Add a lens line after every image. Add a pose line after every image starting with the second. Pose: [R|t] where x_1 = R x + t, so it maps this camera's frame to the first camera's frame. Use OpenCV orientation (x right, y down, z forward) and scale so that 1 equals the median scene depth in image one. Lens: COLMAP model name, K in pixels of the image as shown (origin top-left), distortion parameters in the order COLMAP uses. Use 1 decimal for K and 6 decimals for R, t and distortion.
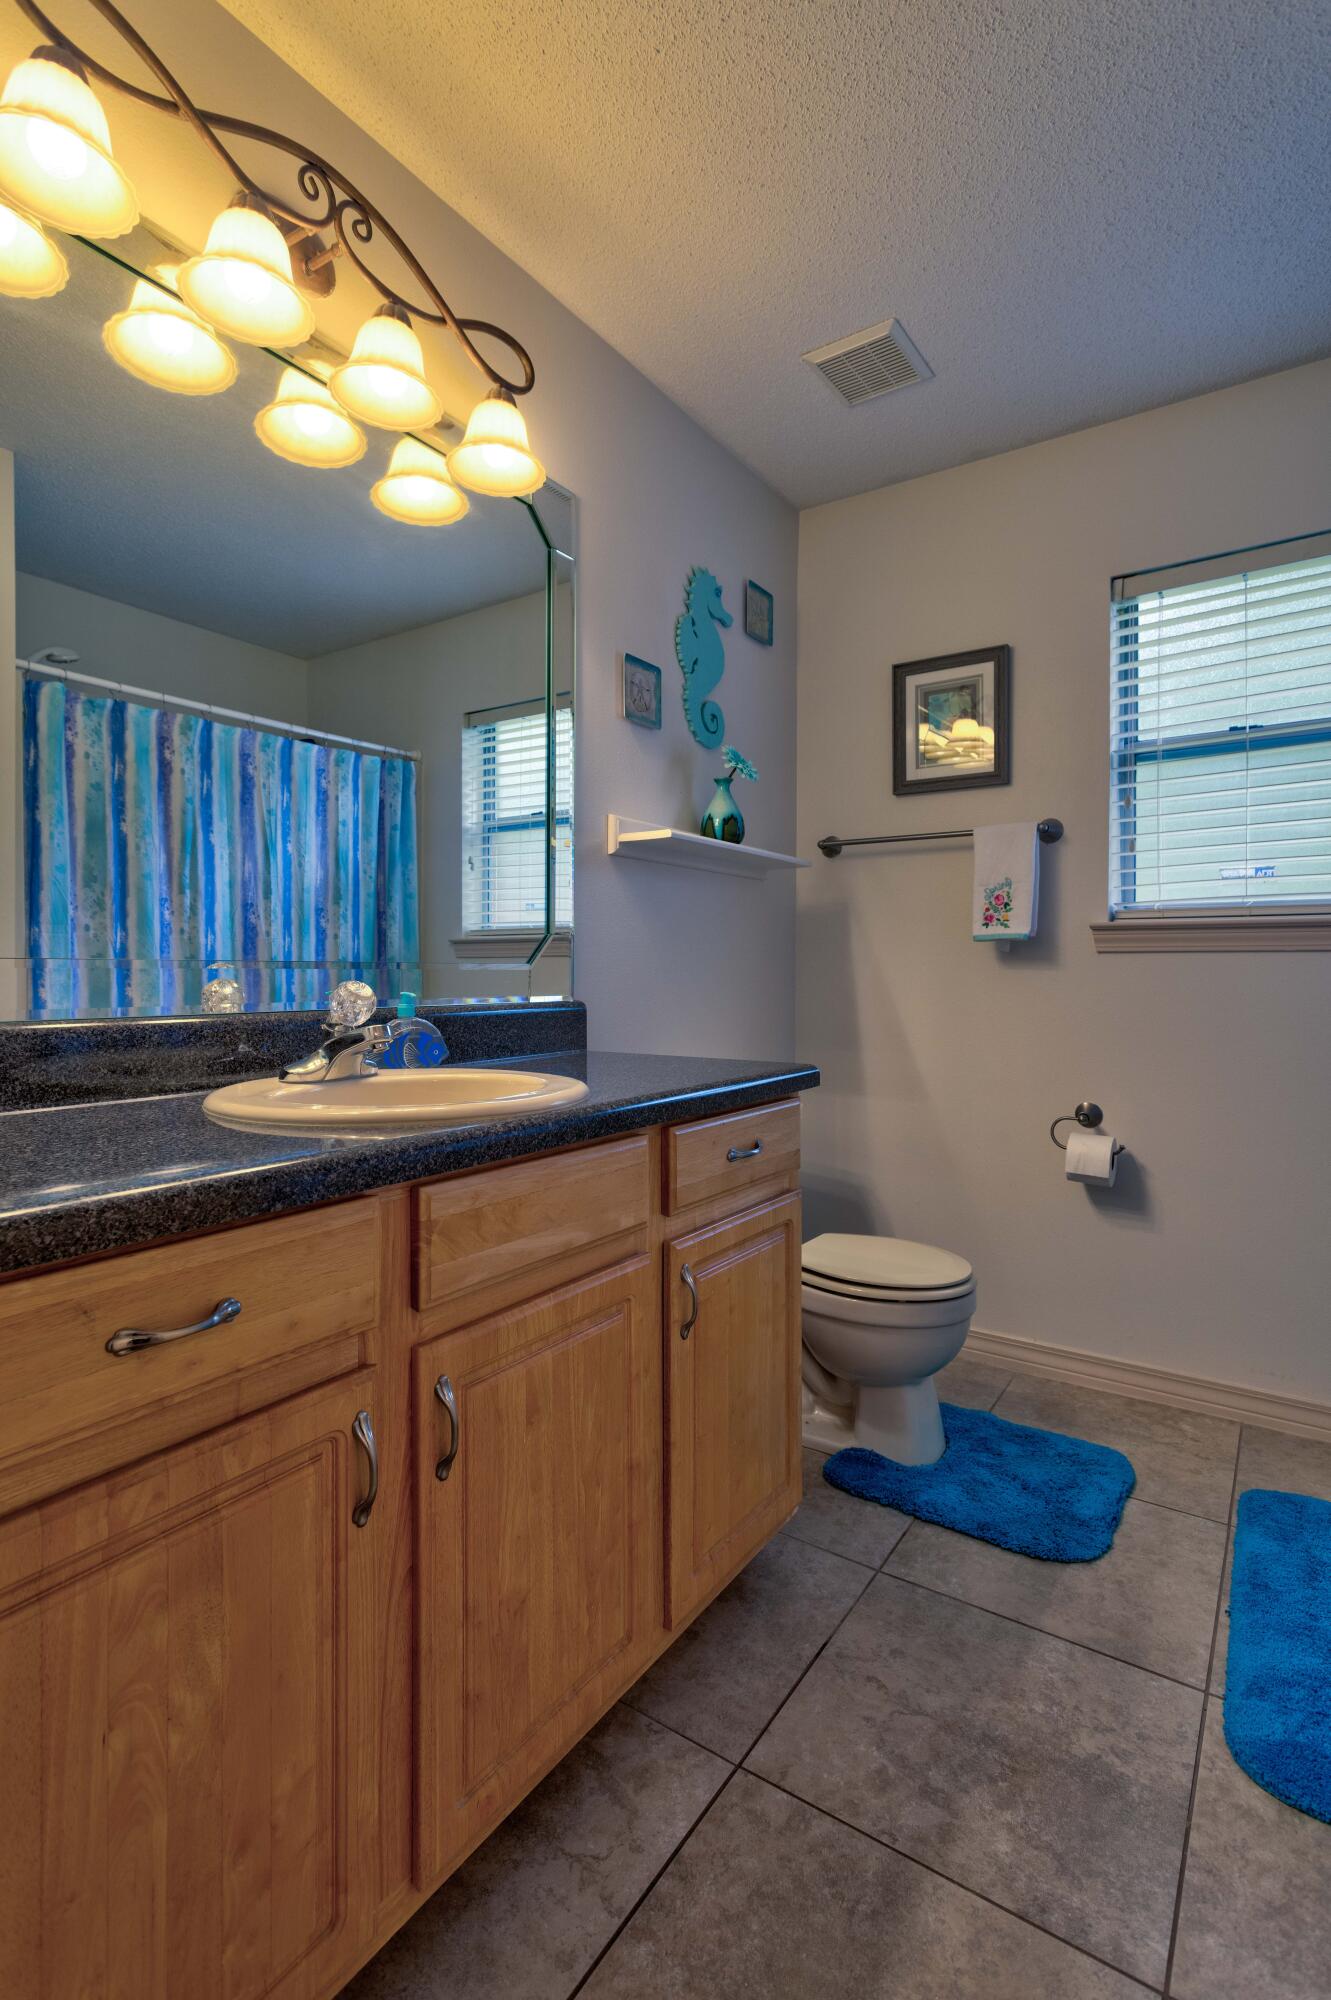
lens RADIAL K [[955.9, 0, 667.3], [0, 955.9, 992.4], [0, 0, 1]] dist [0.000903, 0.000741]
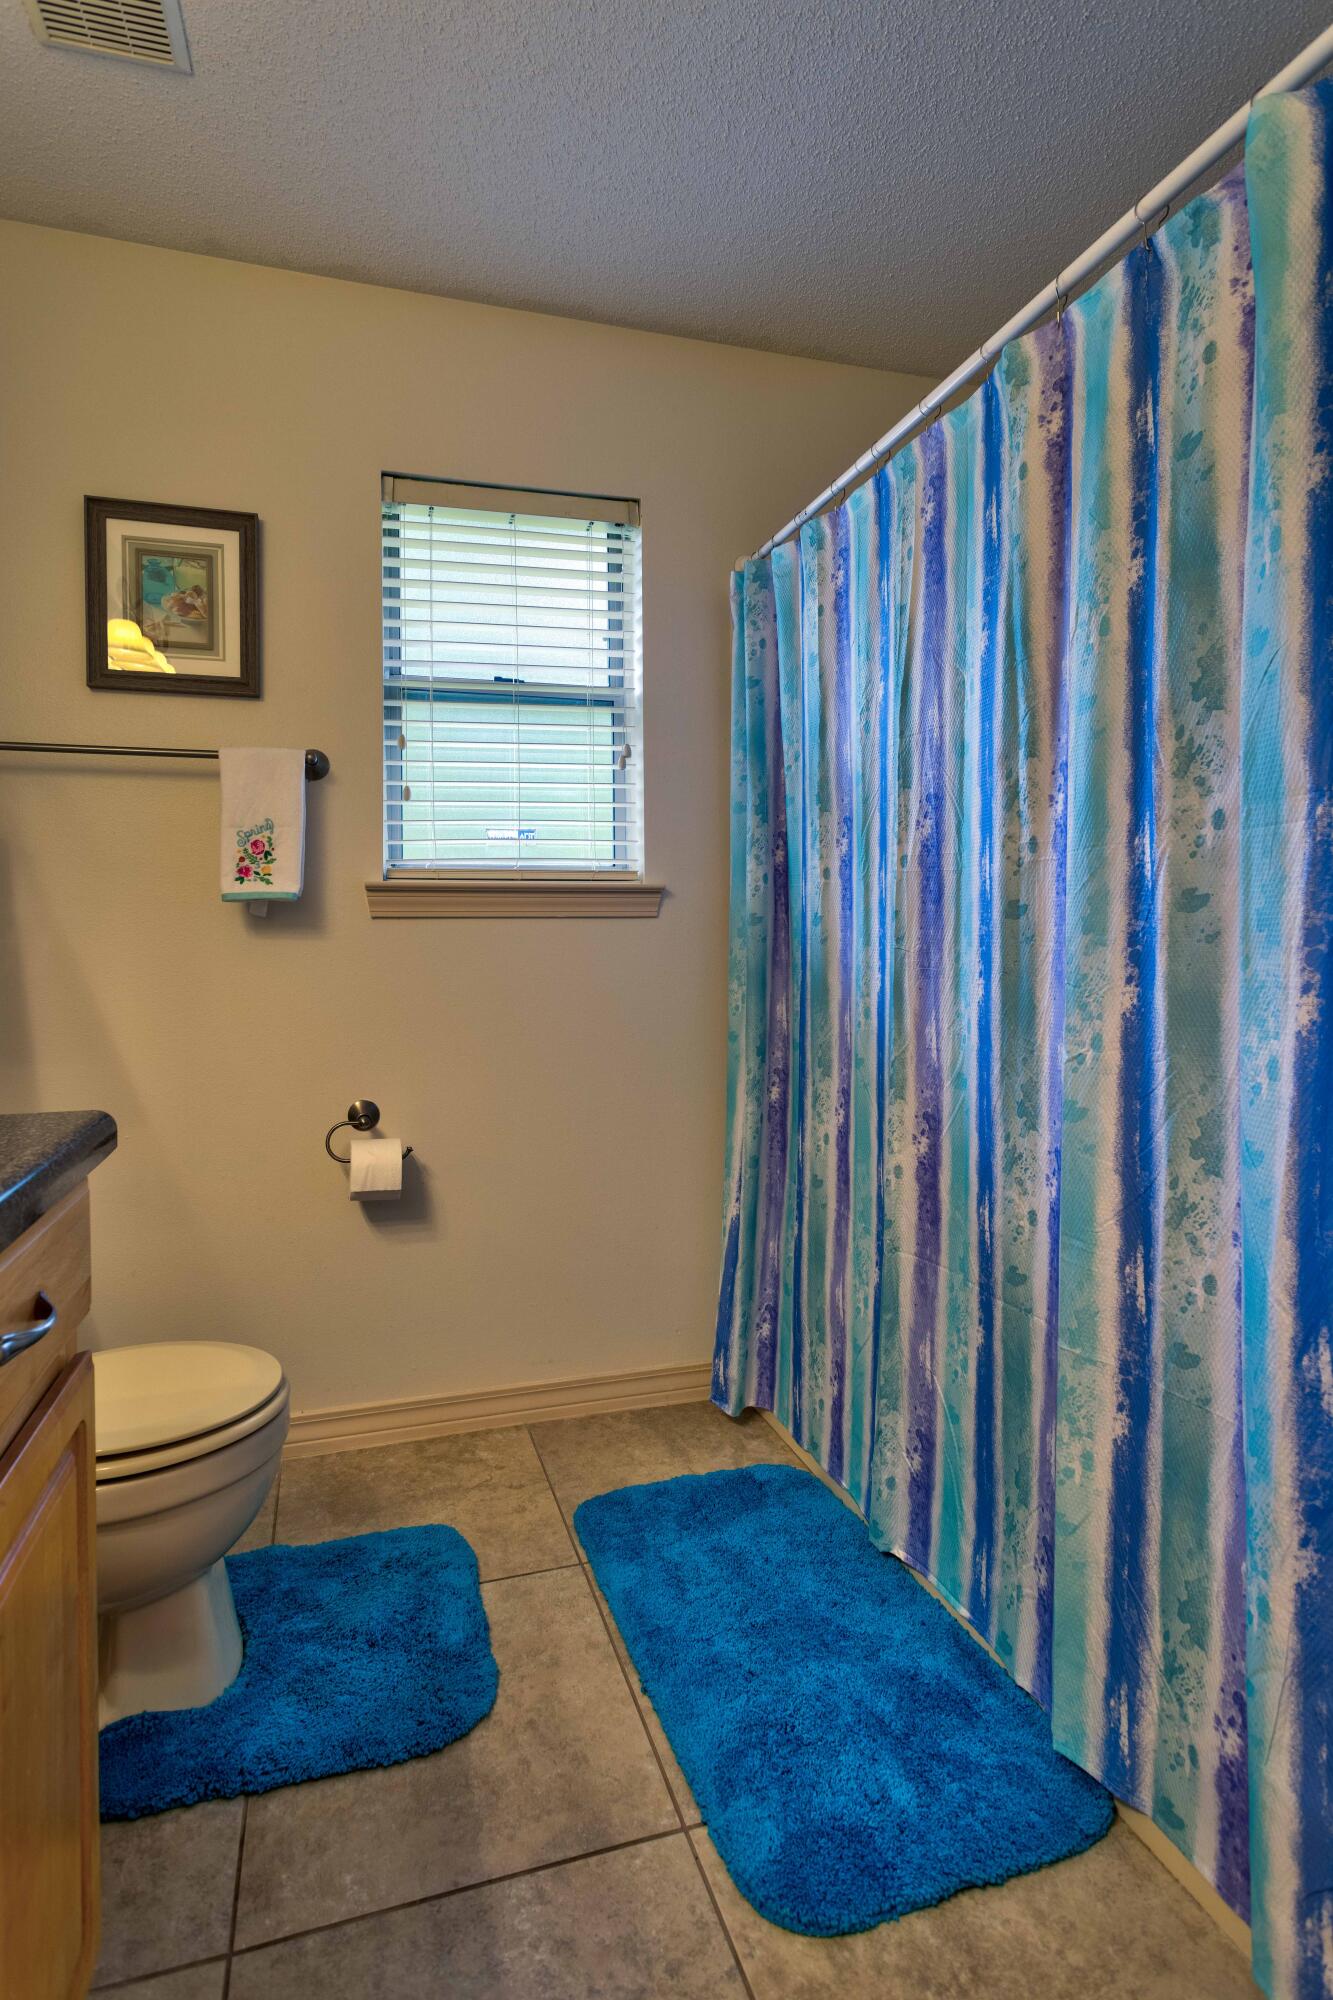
lens RADIAL K [[955.9, 0, 586.8], [0, 955.9, 945.4], [0, 0, 1]] dist [0.000903, 0.000741]
pose [[0.651778, -0.011186, 0.758328, -0.061855], [0.030156, 0.999483, -0.011175, -0.003274], [-0.757810, 0.030152, 0.651778, 0.343072]]
